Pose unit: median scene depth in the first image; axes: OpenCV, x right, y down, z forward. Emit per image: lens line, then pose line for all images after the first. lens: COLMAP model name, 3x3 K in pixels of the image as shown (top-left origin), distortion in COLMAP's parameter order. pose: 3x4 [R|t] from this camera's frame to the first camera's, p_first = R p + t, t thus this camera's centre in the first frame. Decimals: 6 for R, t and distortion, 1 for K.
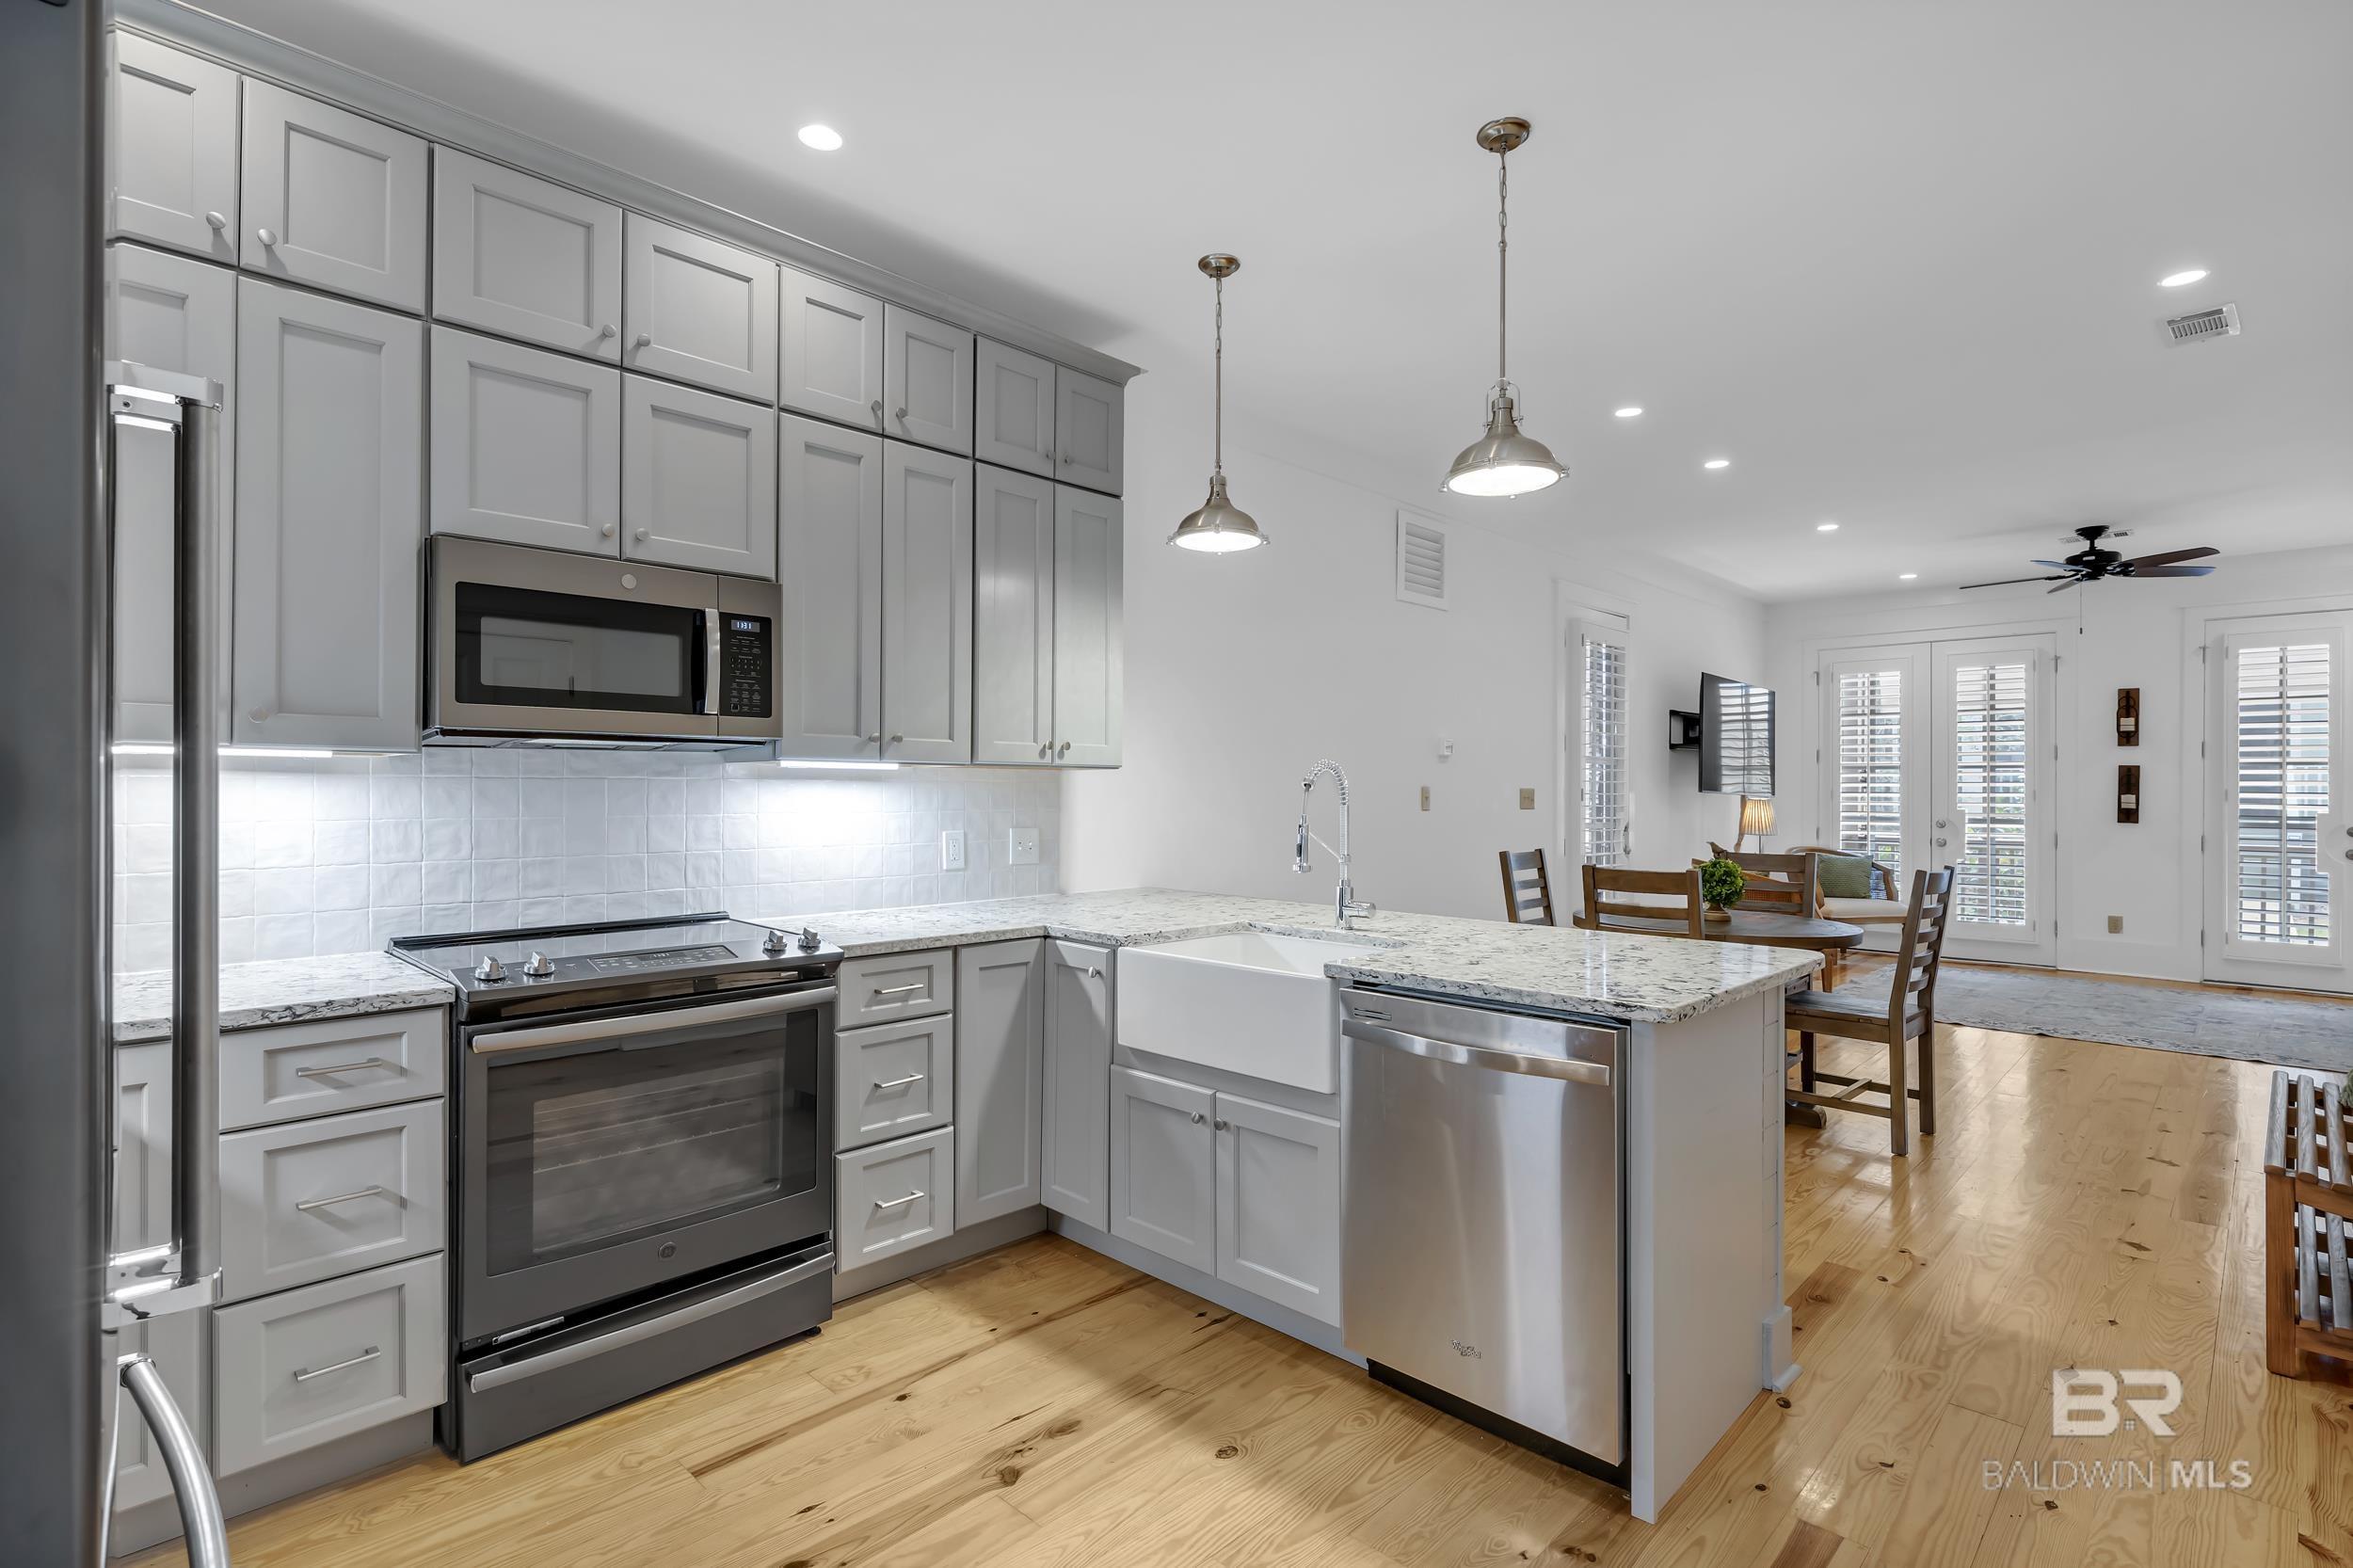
lens RADIAL K [[1119.7, 0, 1191.8], [0, 1119.7, 783.6], [0, 0, 1]] dist [0.001874, 0.001524]
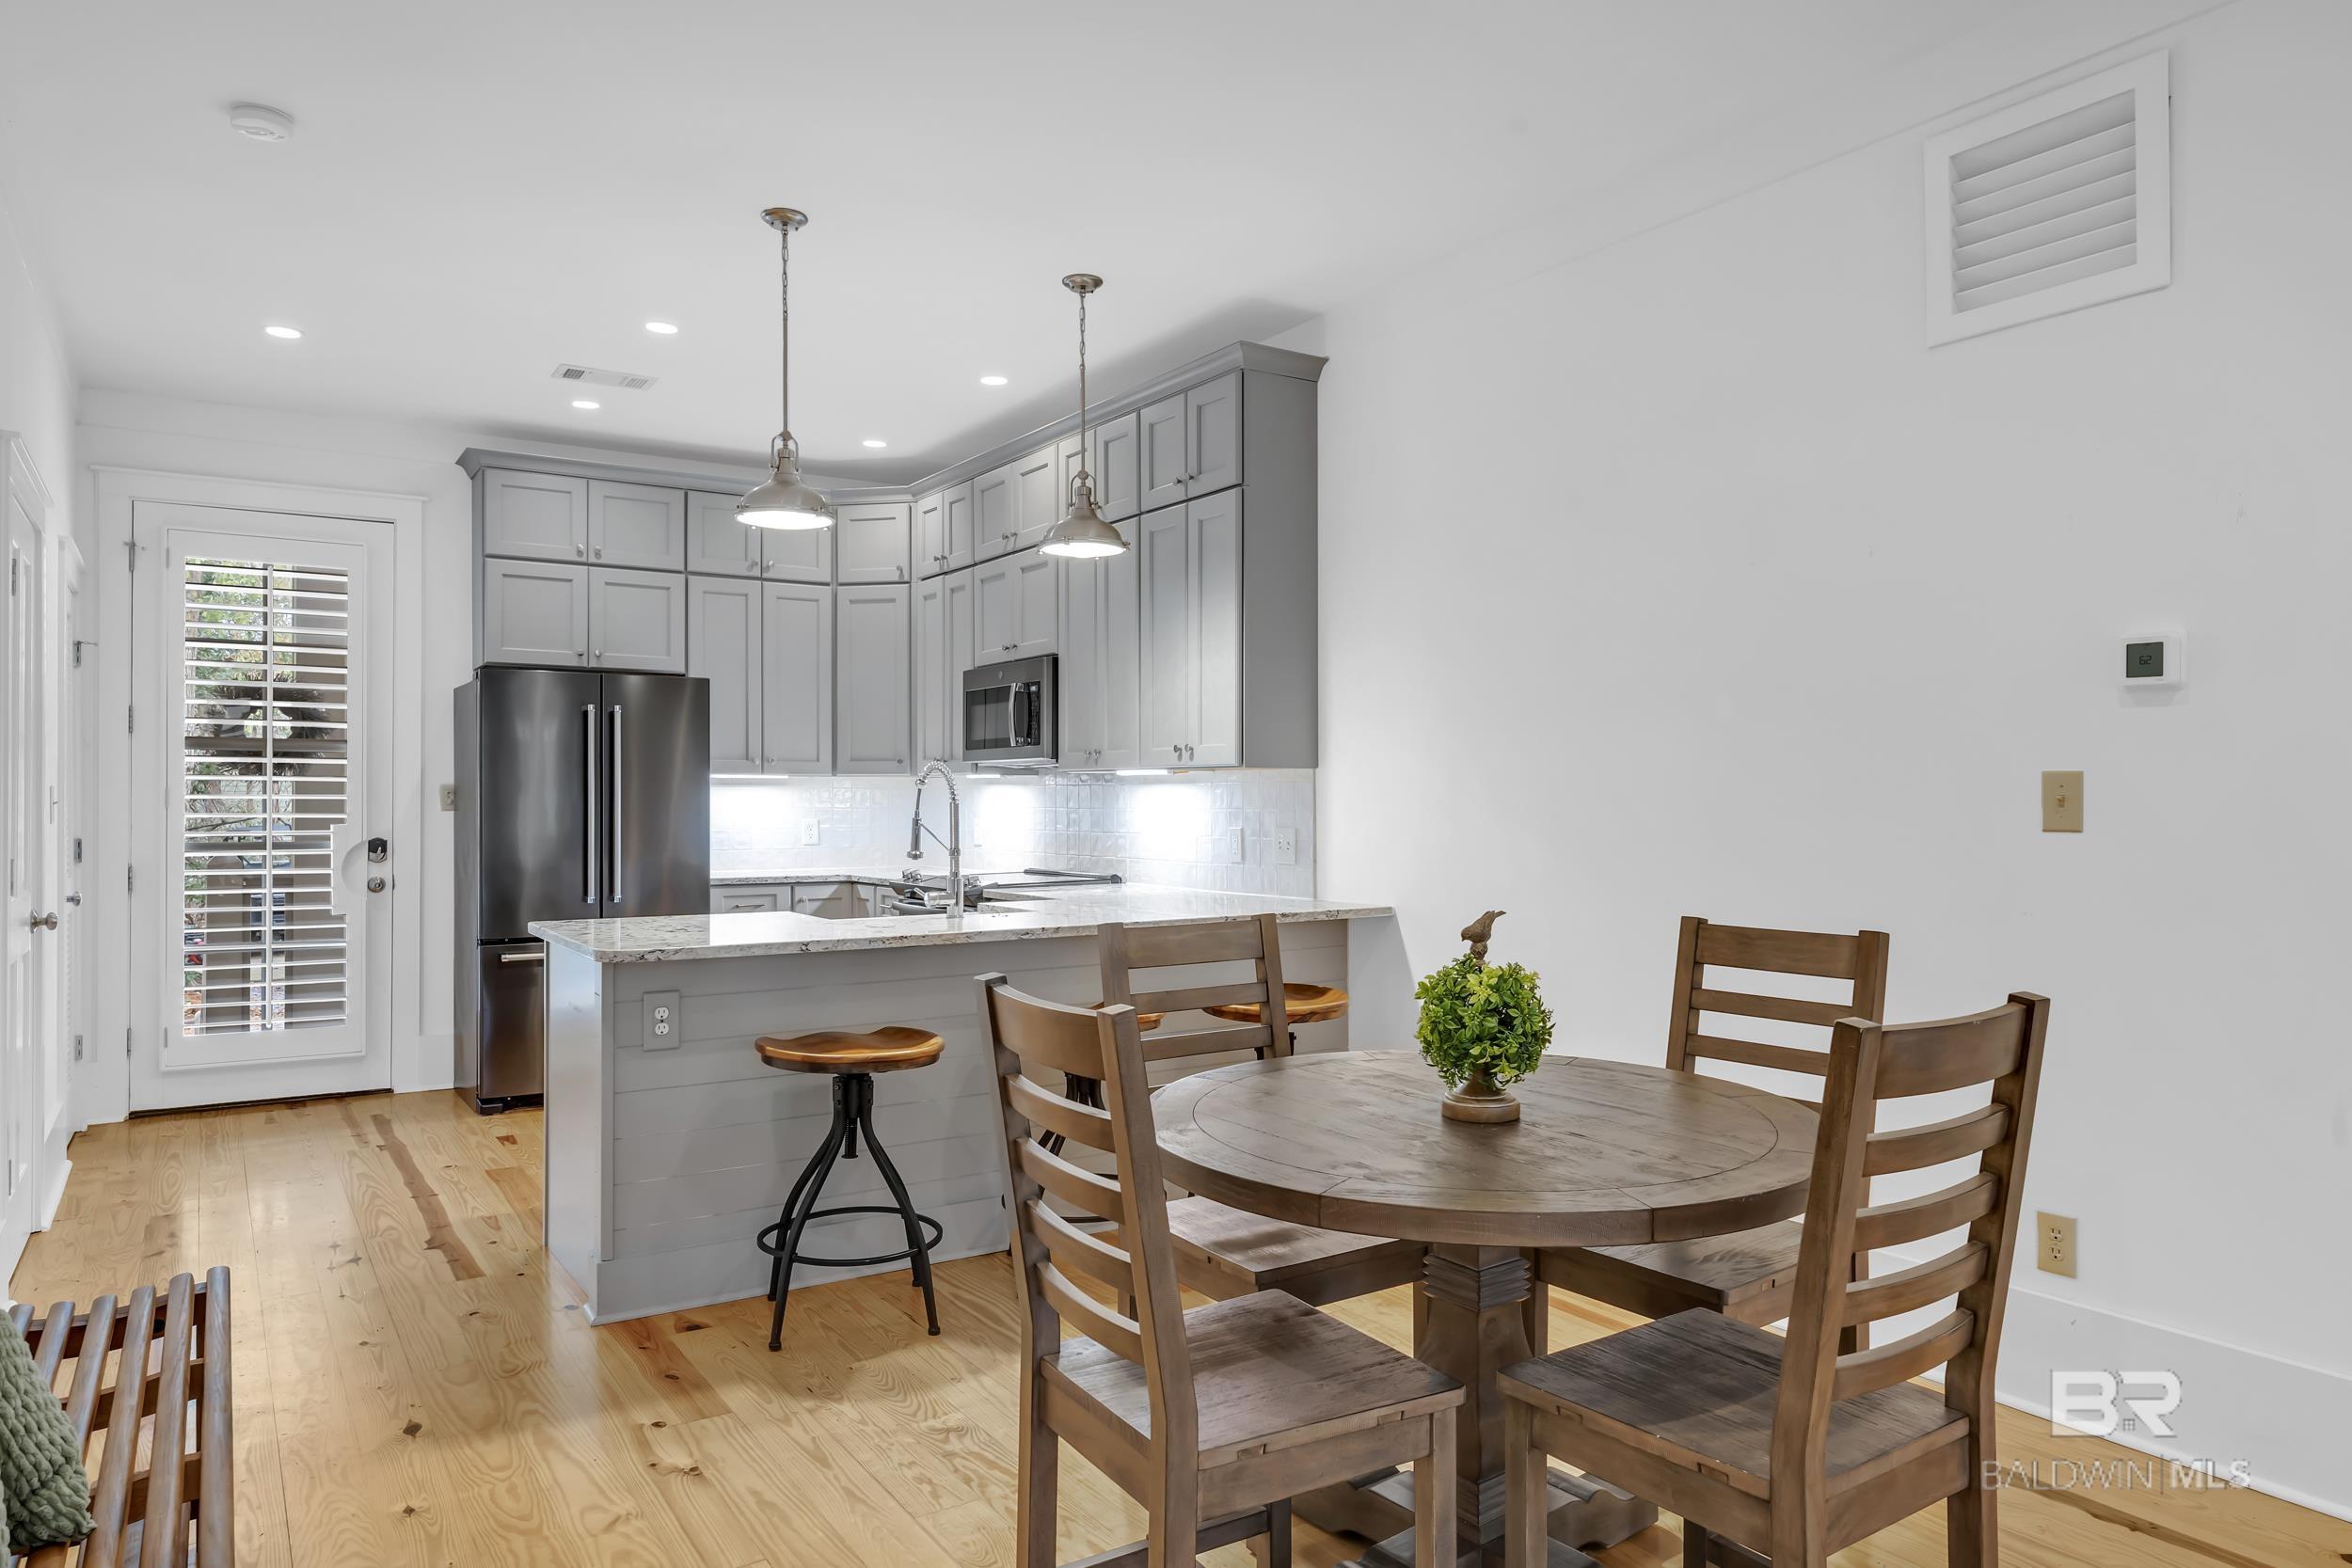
lens RADIAL K [[1490.1, 0, 1184.6], [0, 1490.1, 794.4], [0, 0, 1]] dist [0.006375, 0.001946]
pose [[-0.218066, -0.003983, -0.975926, 1.564504], [0.007771, 0.999953, -0.005818, 0.023132], [0.975903, -0.008852, -0.218025, 1.610307]]
